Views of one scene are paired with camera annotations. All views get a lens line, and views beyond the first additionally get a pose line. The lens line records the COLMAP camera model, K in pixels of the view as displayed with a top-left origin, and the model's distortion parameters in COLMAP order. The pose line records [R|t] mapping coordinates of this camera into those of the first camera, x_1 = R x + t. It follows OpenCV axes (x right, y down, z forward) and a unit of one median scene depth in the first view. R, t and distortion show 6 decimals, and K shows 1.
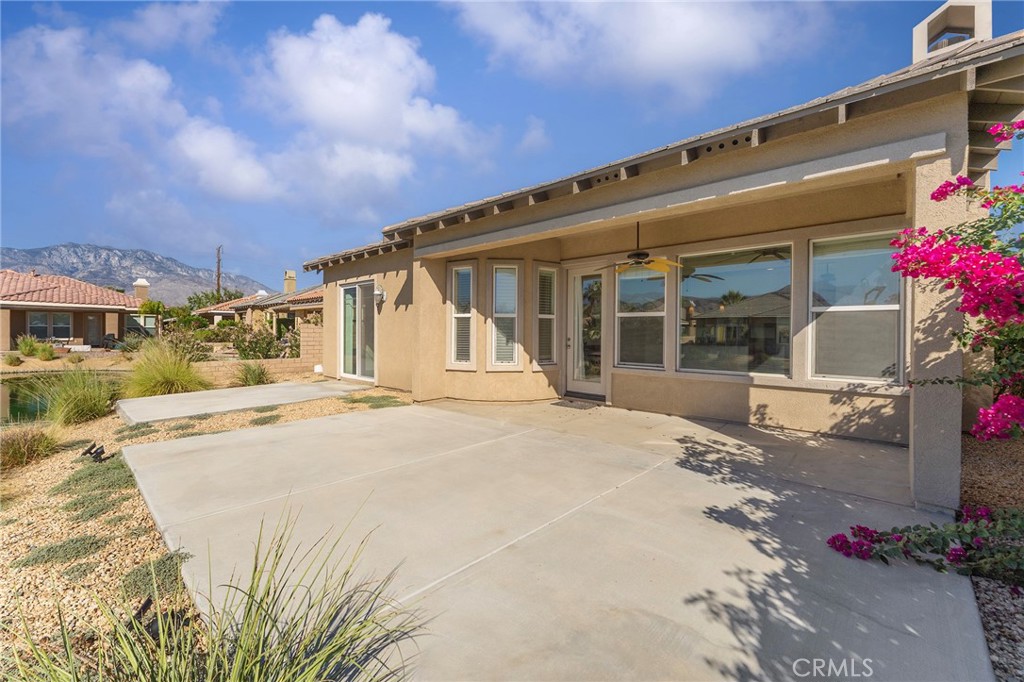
lens RADIAL K [[419.2, 0, 493.6], [0, 419.2, 336.7], [0, 0, 1]] dist [-0.002983, -0.000469]
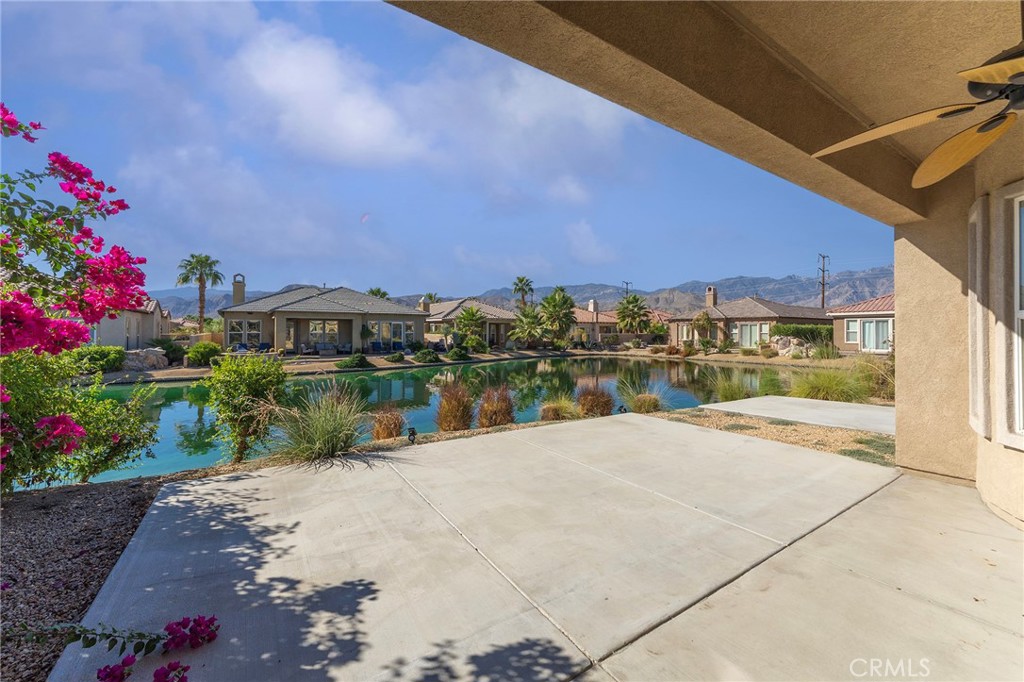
lens RADIAL K [[417.6, 0, 519.4], [0, 417.6, 330.5], [0, 0, 1]] dist [-0.001933, -0.000331]
pose [[-0.221386, -0.015768, -0.975059, 1.565044], [-0.010707, 0.999848, -0.013738, -0.059782], [0.975128, 0.007399, -0.221521, 1.856570]]
